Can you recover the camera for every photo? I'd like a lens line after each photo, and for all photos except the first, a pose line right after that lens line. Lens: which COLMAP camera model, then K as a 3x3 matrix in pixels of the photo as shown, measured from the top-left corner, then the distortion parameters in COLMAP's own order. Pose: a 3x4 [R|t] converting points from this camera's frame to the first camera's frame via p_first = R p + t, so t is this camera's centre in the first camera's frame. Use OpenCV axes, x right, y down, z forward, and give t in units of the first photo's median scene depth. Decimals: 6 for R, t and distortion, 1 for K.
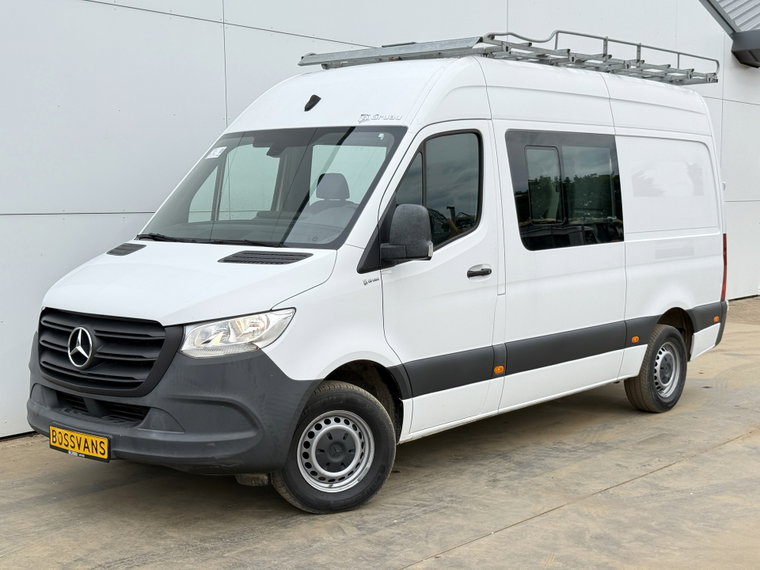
lens RADIAL K [[1160.2, 0, 380.0], [0, 1160.2, 285.0], [0, 0, 1]] dist [-0.028746, -0.057766]
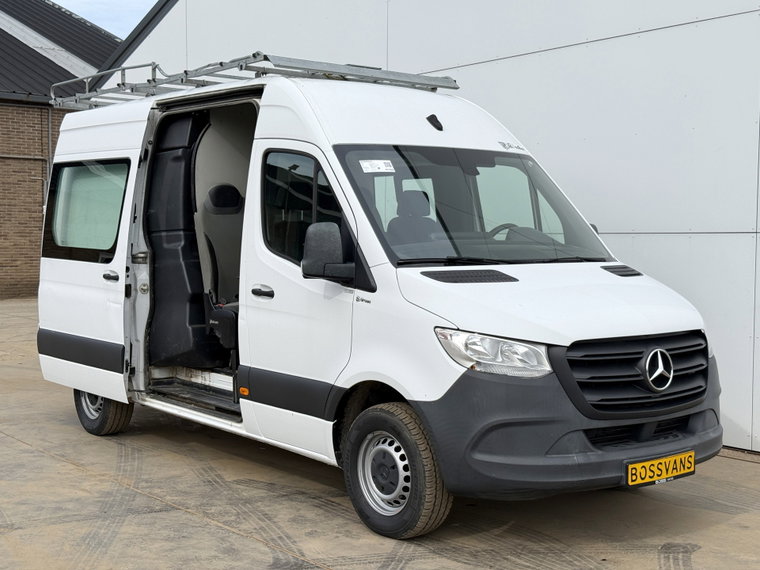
lens RADIAL K [[1094.4, 0, 380.0], [0, 1094.4, 285.0], [0, 0, 1]] dist [-0.001241, 0.021461]
pose [[0.176854, -0.055298, 0.982682, -1.201915], [0.070256, 0.996583, 0.043437, -0.074122], [-0.981726, 0.061357, 0.180135, 1.061848]]
